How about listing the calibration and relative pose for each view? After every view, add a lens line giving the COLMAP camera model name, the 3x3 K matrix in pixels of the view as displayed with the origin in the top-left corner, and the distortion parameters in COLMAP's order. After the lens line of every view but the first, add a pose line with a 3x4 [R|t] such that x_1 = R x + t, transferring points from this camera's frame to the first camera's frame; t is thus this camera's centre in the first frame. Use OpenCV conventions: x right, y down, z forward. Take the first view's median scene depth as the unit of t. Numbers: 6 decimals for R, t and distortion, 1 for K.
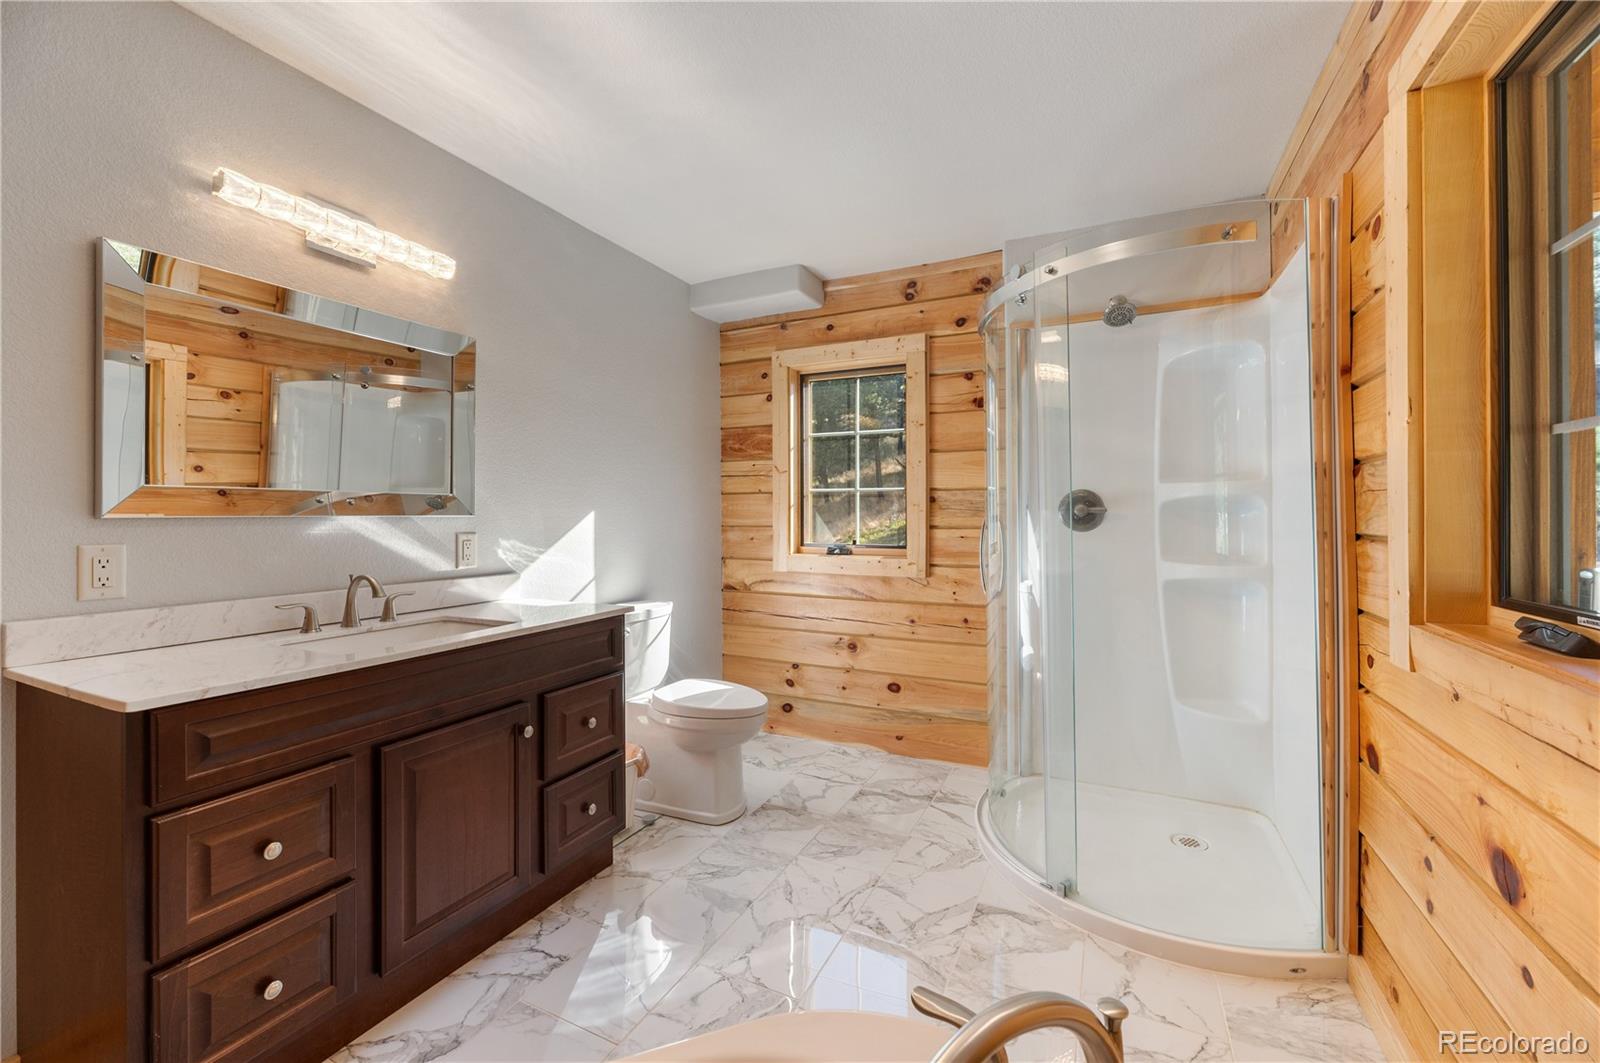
lens RADIAL K [[648.6, 0, 797.3], [0, 648.6, 510.1], [0, 0, 1]] dist [-0.000889, -0.000717]
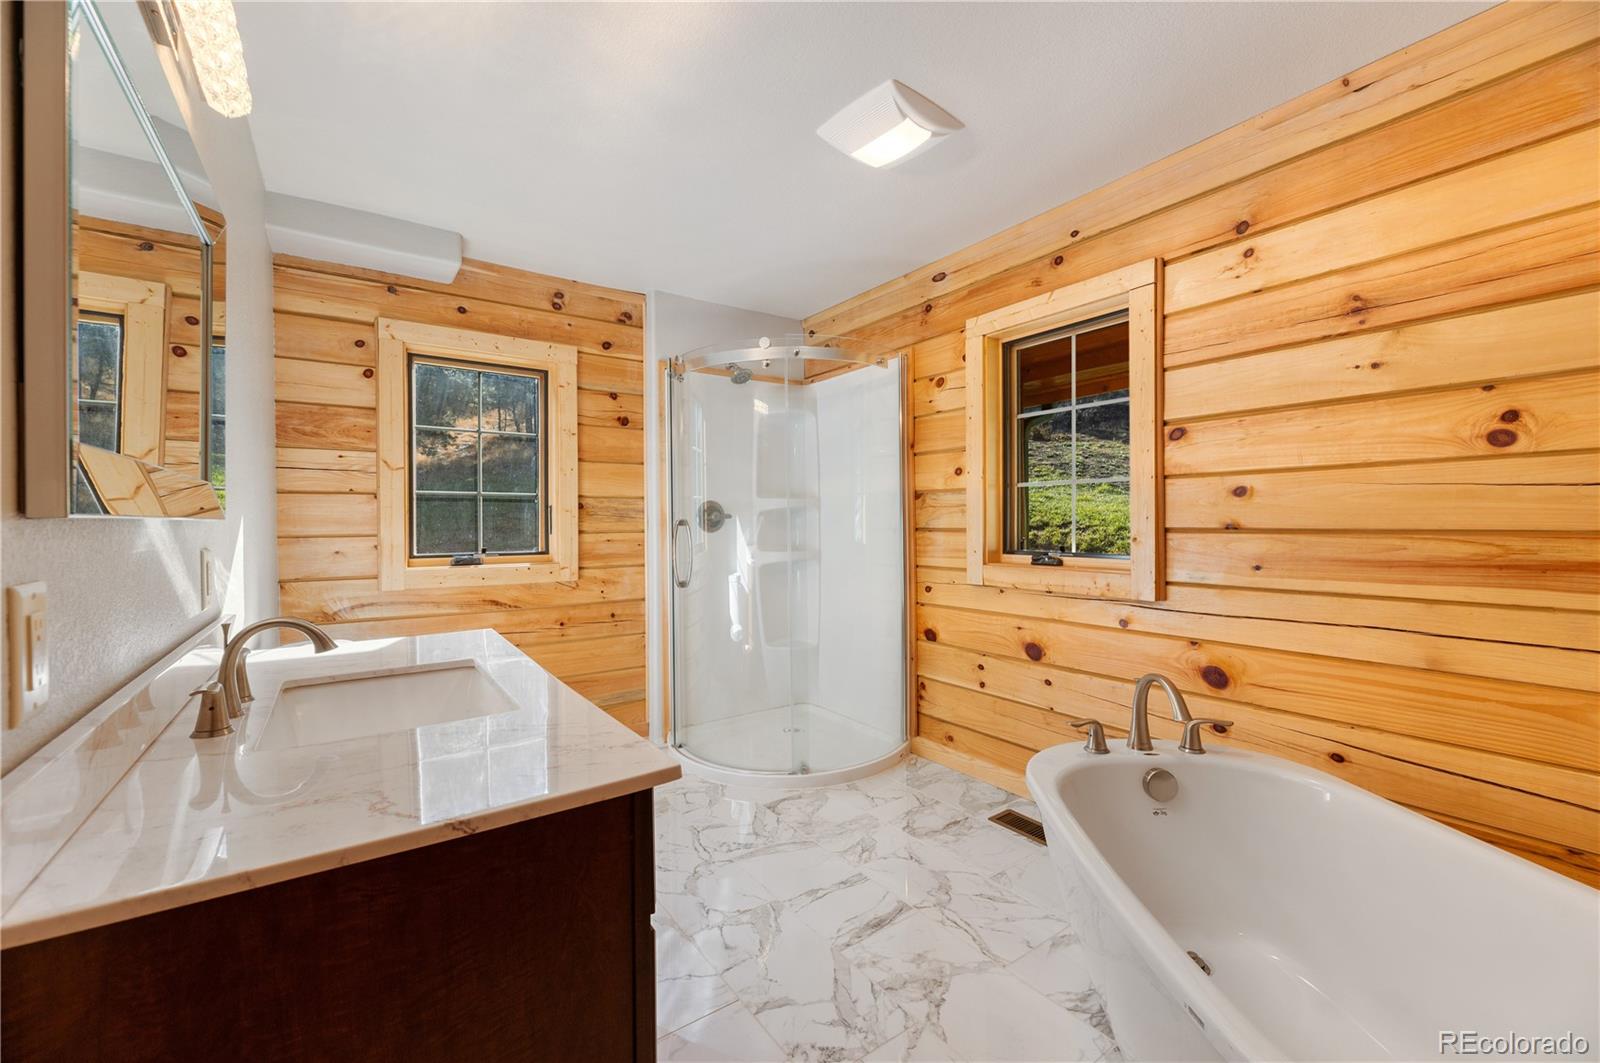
lens RADIAL K [[648.6, 0, 798.9], [0, 648.6, 524.0], [0, 0, 1]] dist [-0.000889, -0.000717]
pose [[0.479569, -0.005695, 0.877486, -0.555666], [-0.001225, 0.999974, 0.007159, 0.005062], [-0.877504, -0.004508, 0.479549, 0.181803]]
